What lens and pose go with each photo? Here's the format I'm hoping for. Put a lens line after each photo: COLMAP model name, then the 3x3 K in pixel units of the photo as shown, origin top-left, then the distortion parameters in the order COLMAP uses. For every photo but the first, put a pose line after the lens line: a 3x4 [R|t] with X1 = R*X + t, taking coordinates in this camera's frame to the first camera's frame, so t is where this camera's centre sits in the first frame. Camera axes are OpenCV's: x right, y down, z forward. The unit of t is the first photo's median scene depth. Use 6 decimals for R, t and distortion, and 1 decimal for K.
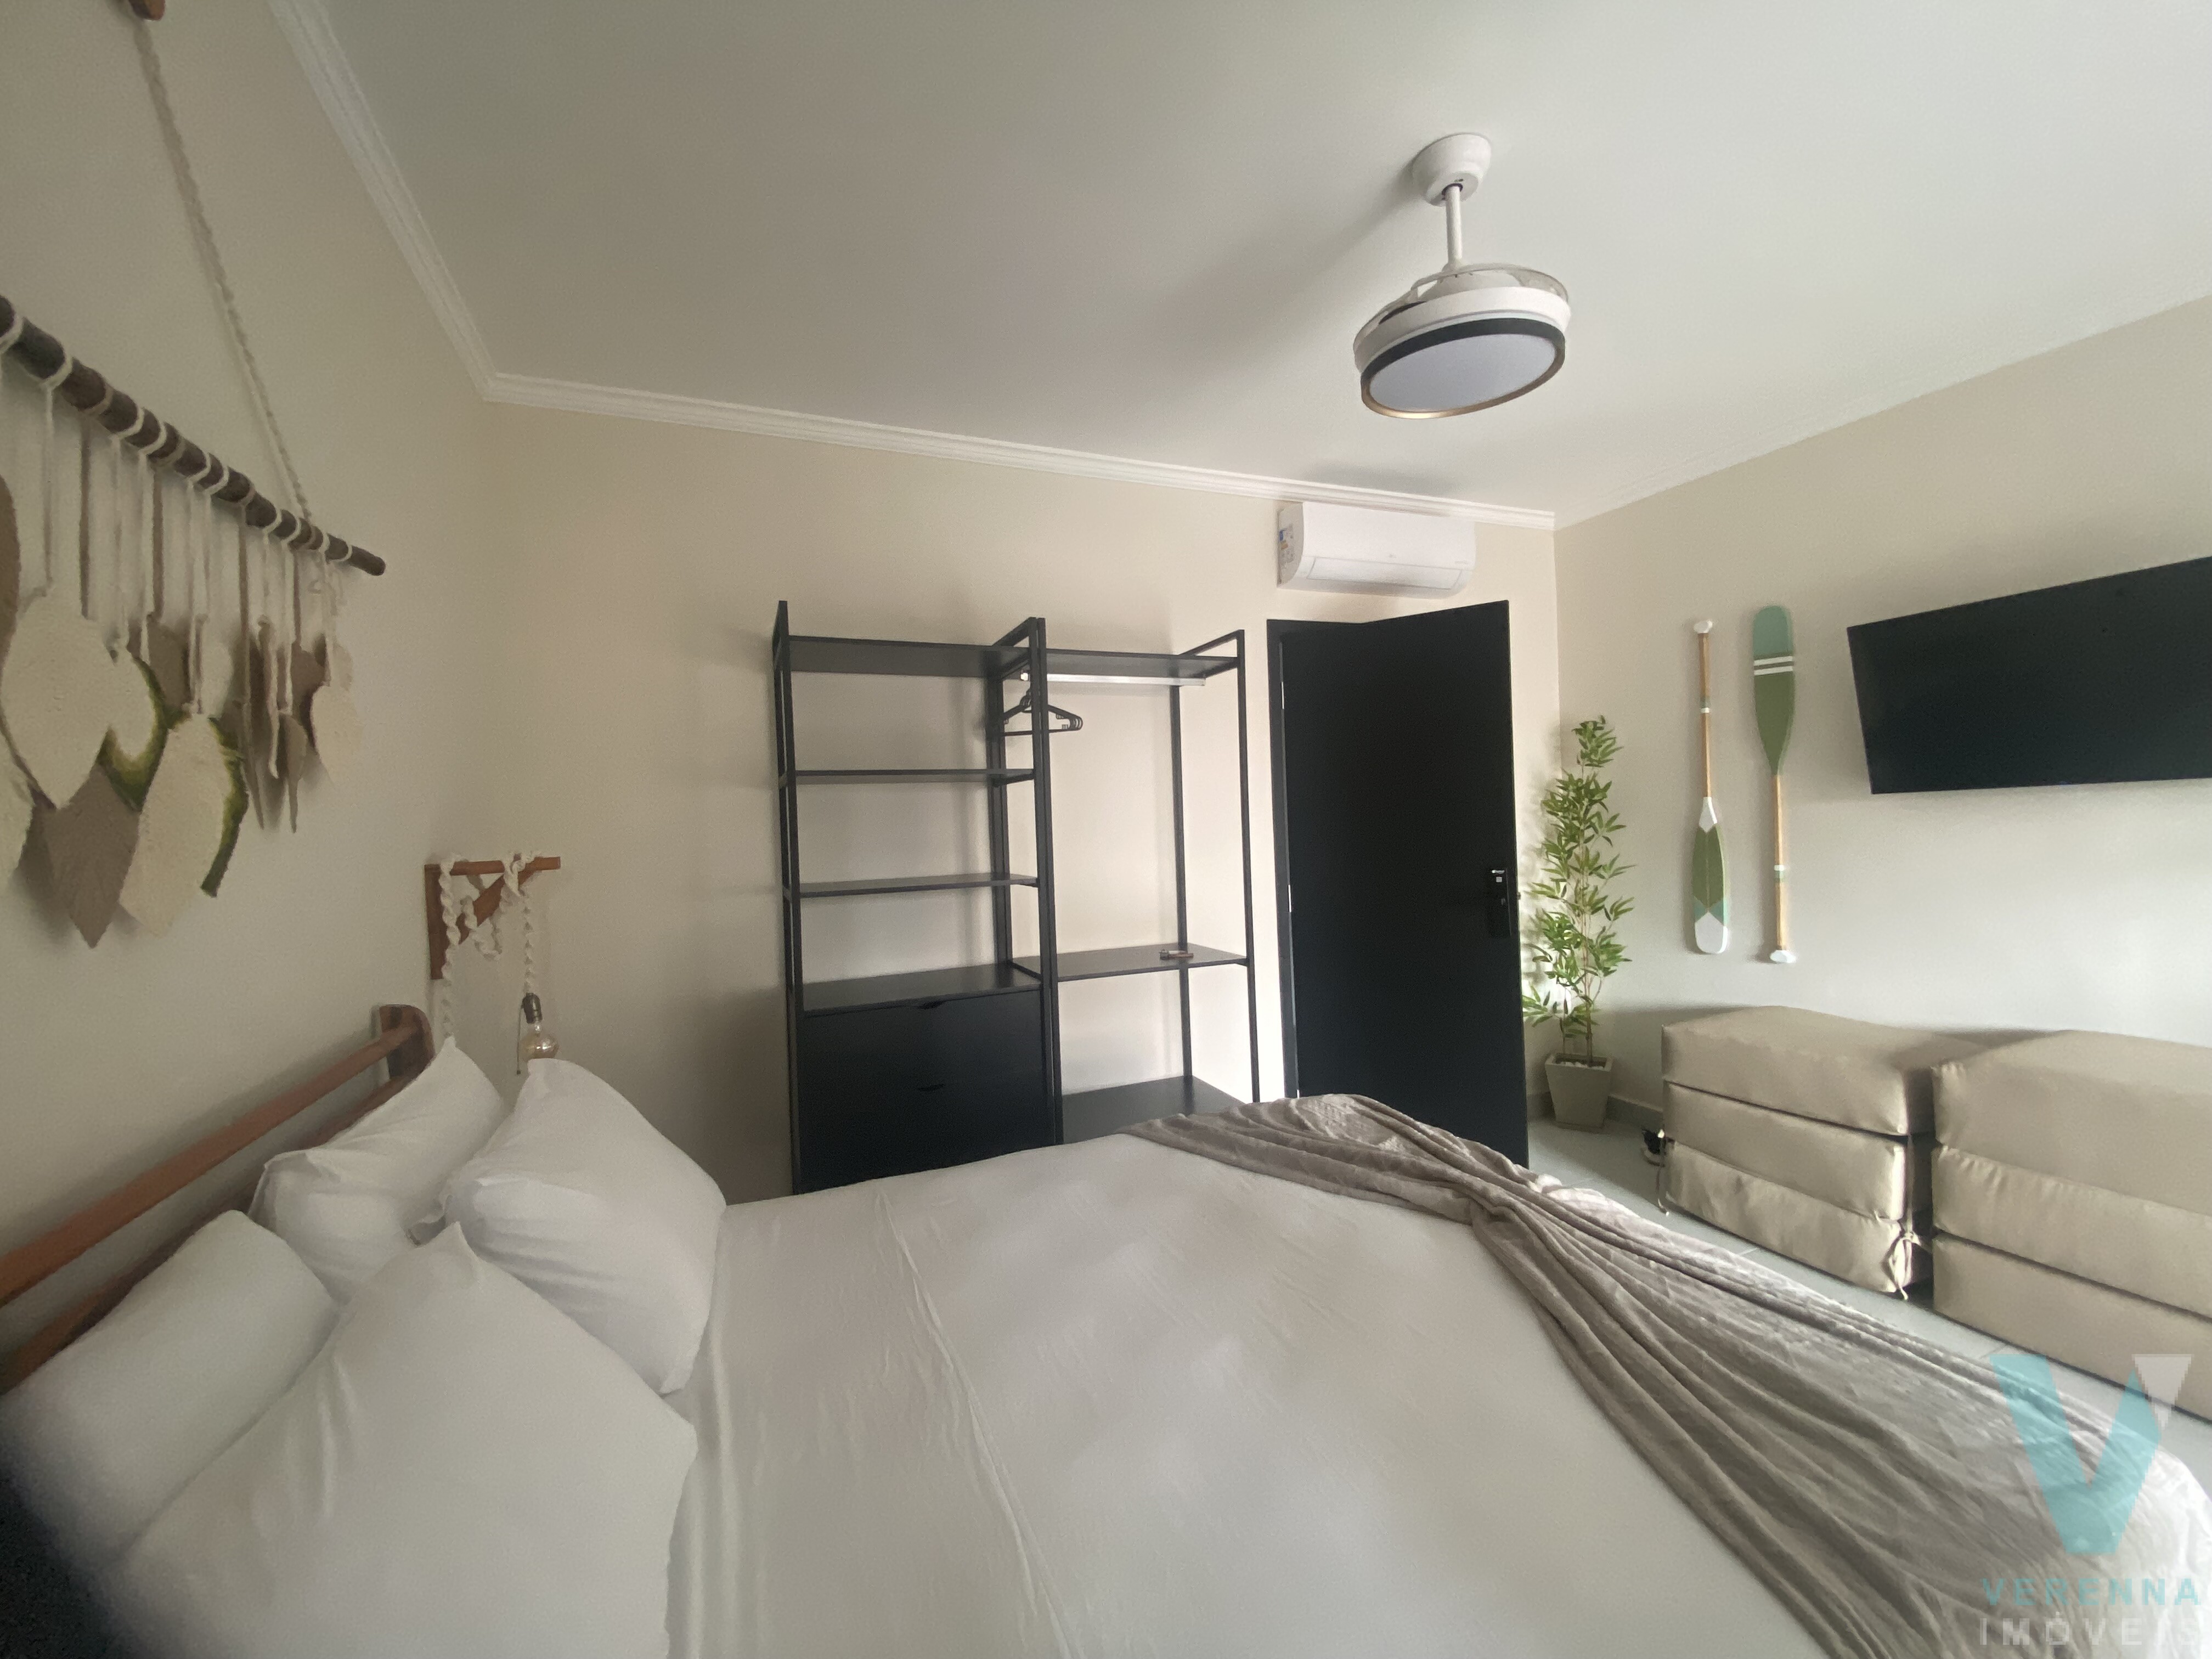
lens RADIAL K [[867.3, 0, 1106.0], [0, 867.3, 829.5], [0, 0, 1]] dist [0.013138, -0.015780]
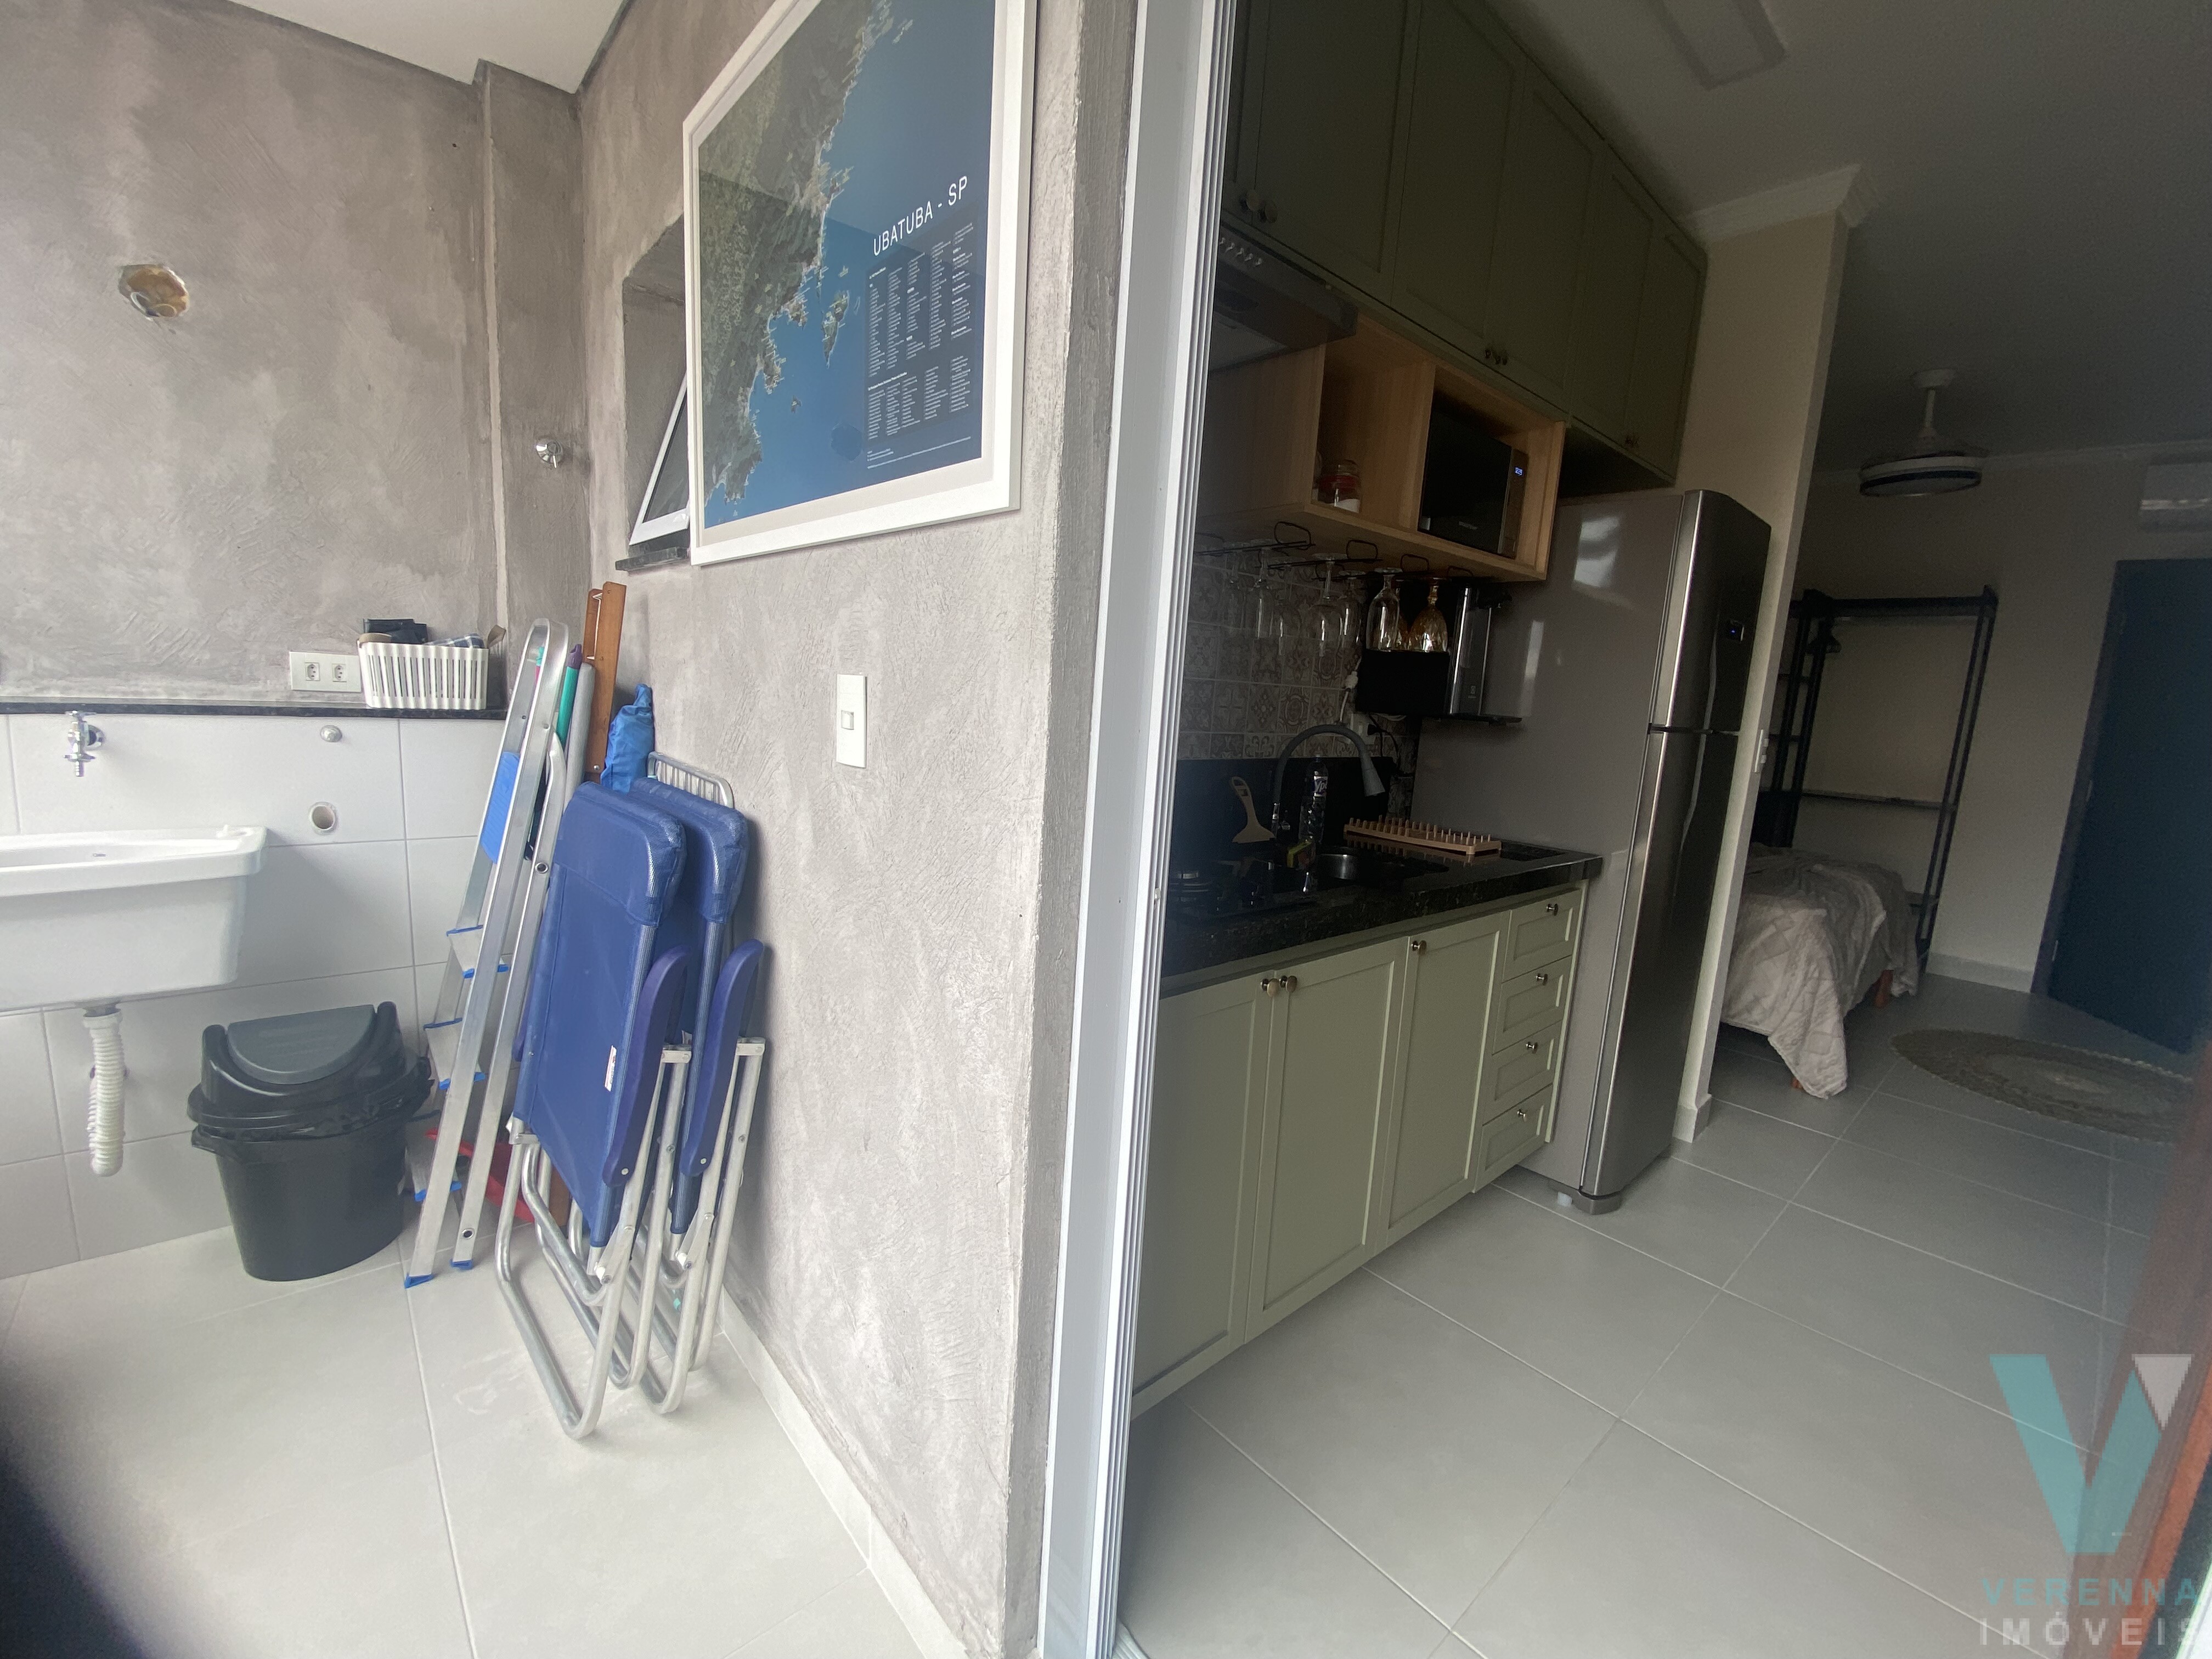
lens RADIAL K [[893.6, 0, 1099.8], [0, 893.6, 829.6], [0, 0, 1]] dist [0.027940, -0.023995]
pose [[0.335978, 0.201896, -0.919977, 1.074210], [-0.076258, 0.979380, 0.187083, 0.004810], [0.938778, 0.007300, 0.344446, -0.898152]]
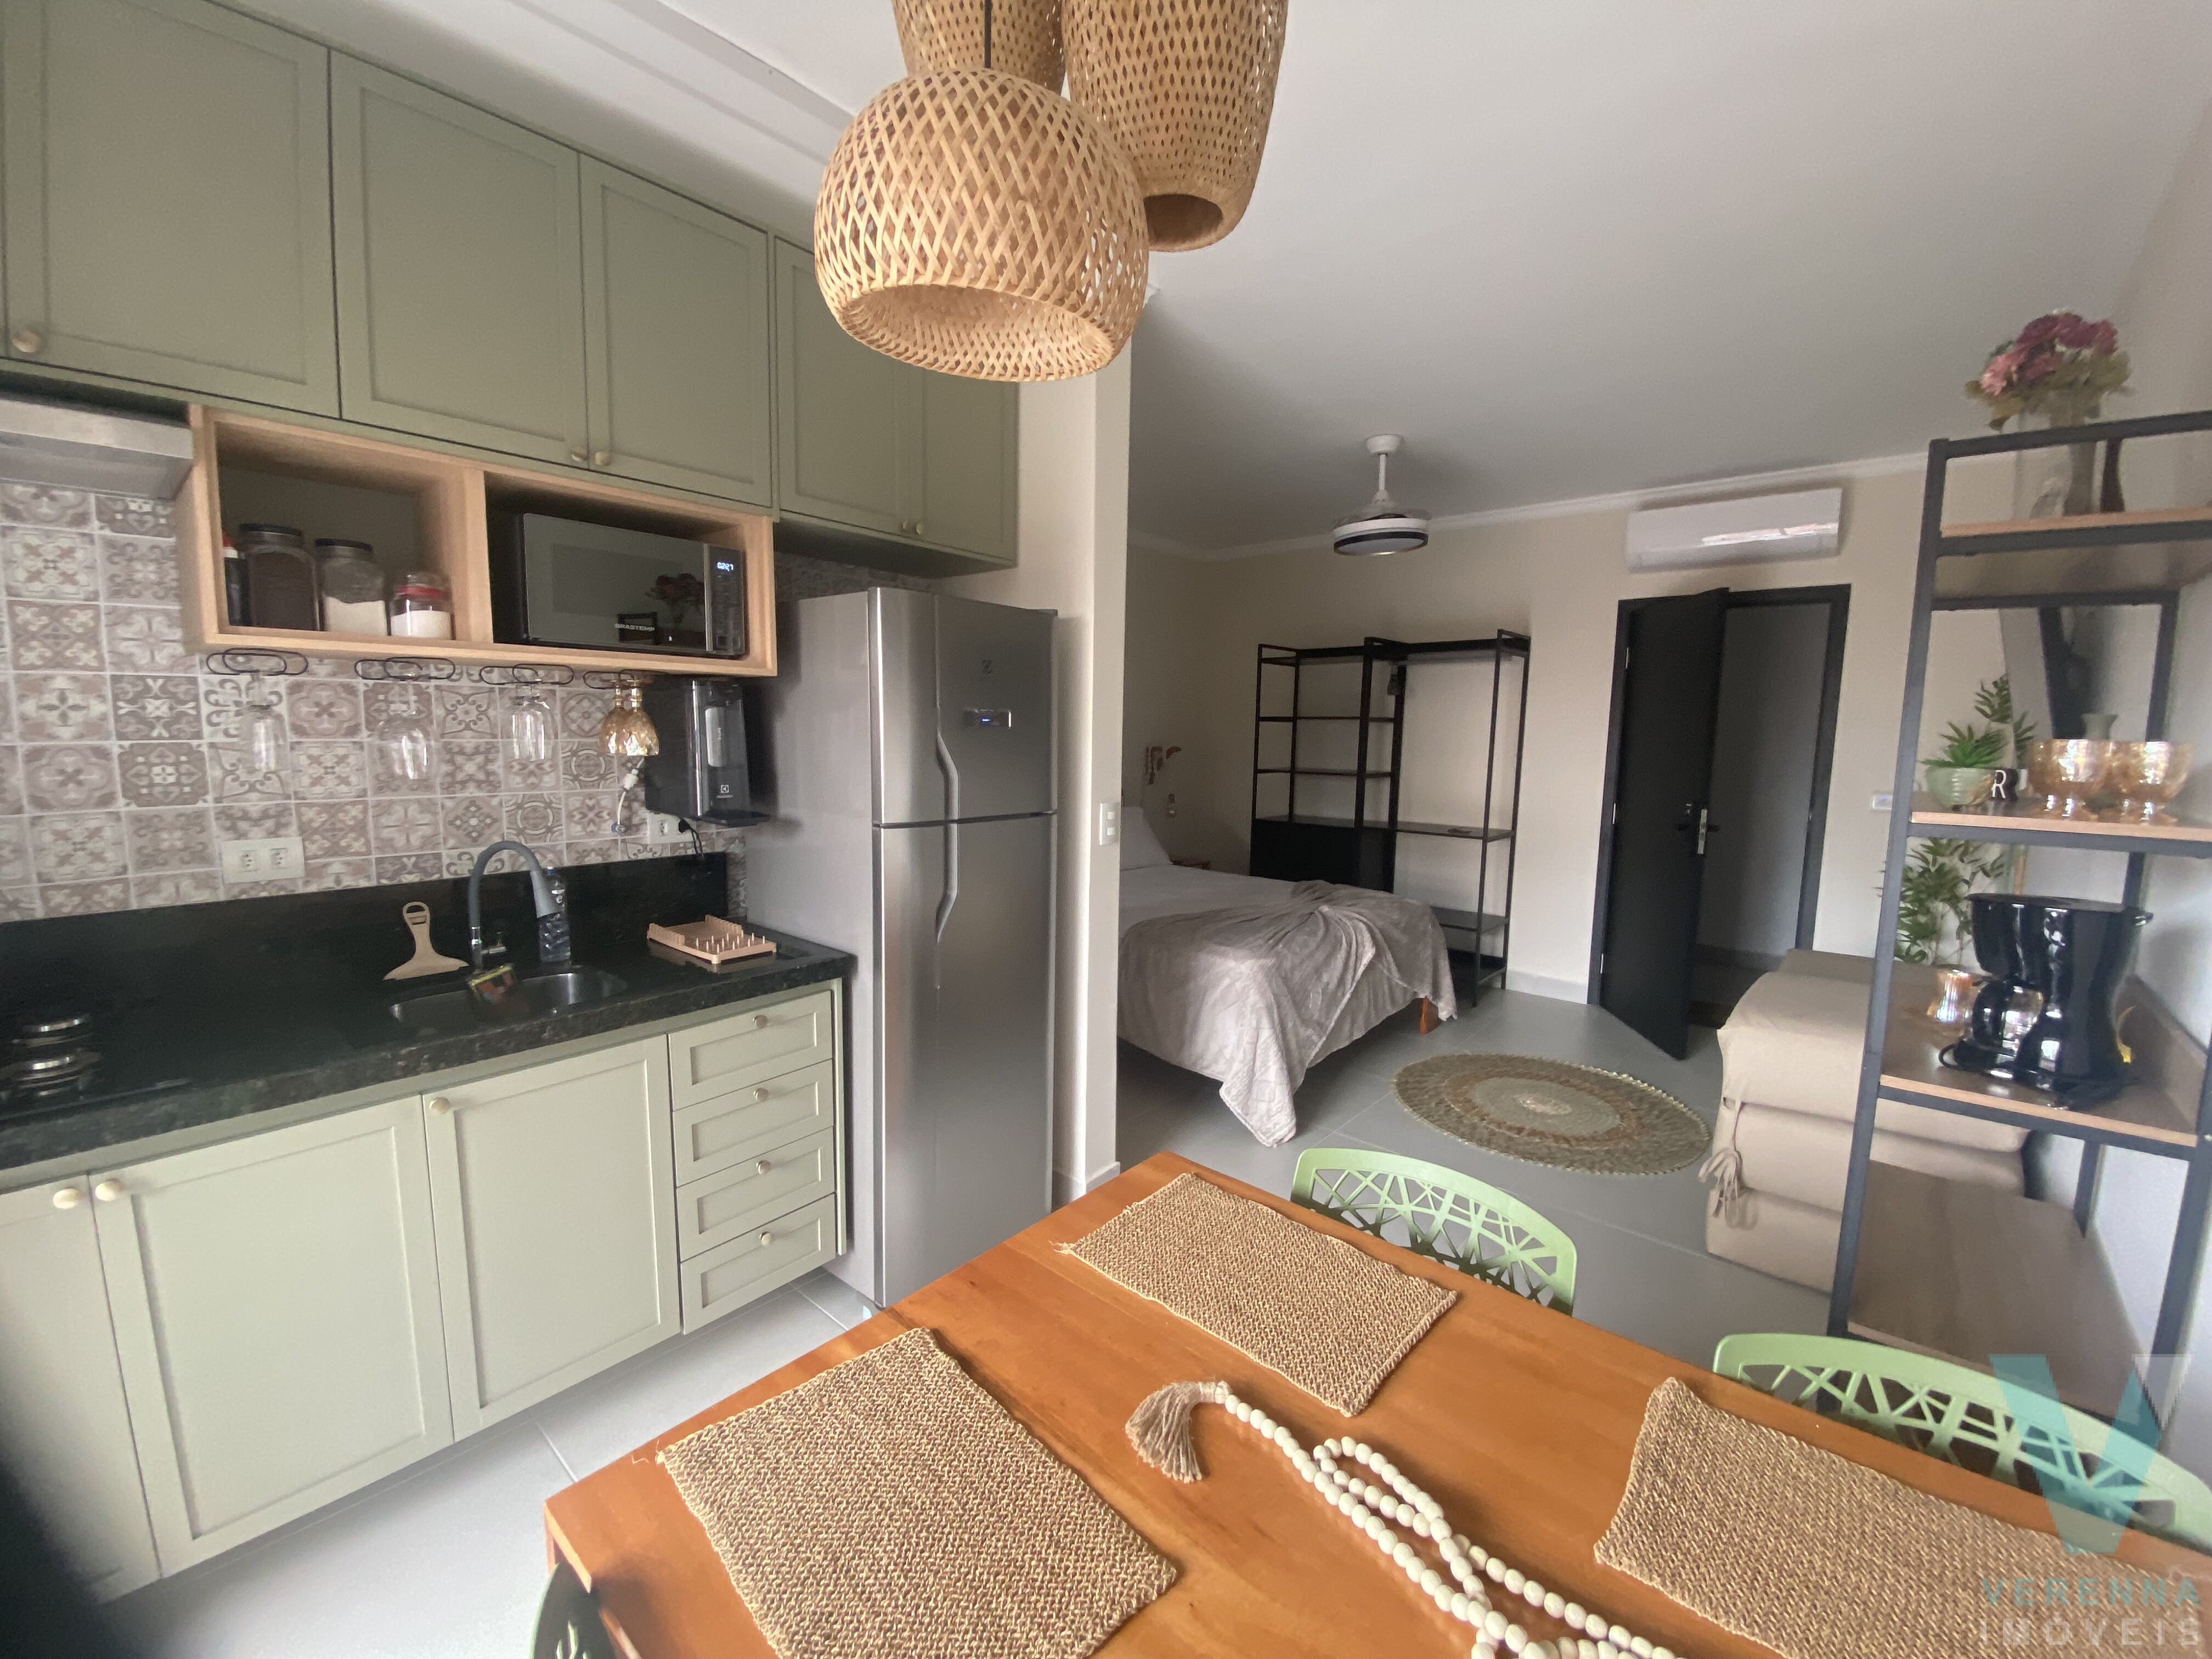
lens RADIAL K [[893.6, 0, 1099.8], [0, 893.6, 829.6], [0, 0, 1]] dist [0.027940, -0.023995]
pose [[0.459738, 0.146033, -0.875965, 1.245520], [-0.036787, 0.988672, 0.145515, -0.078746], [0.887292, -0.034675, 0.459902, -0.396747]]
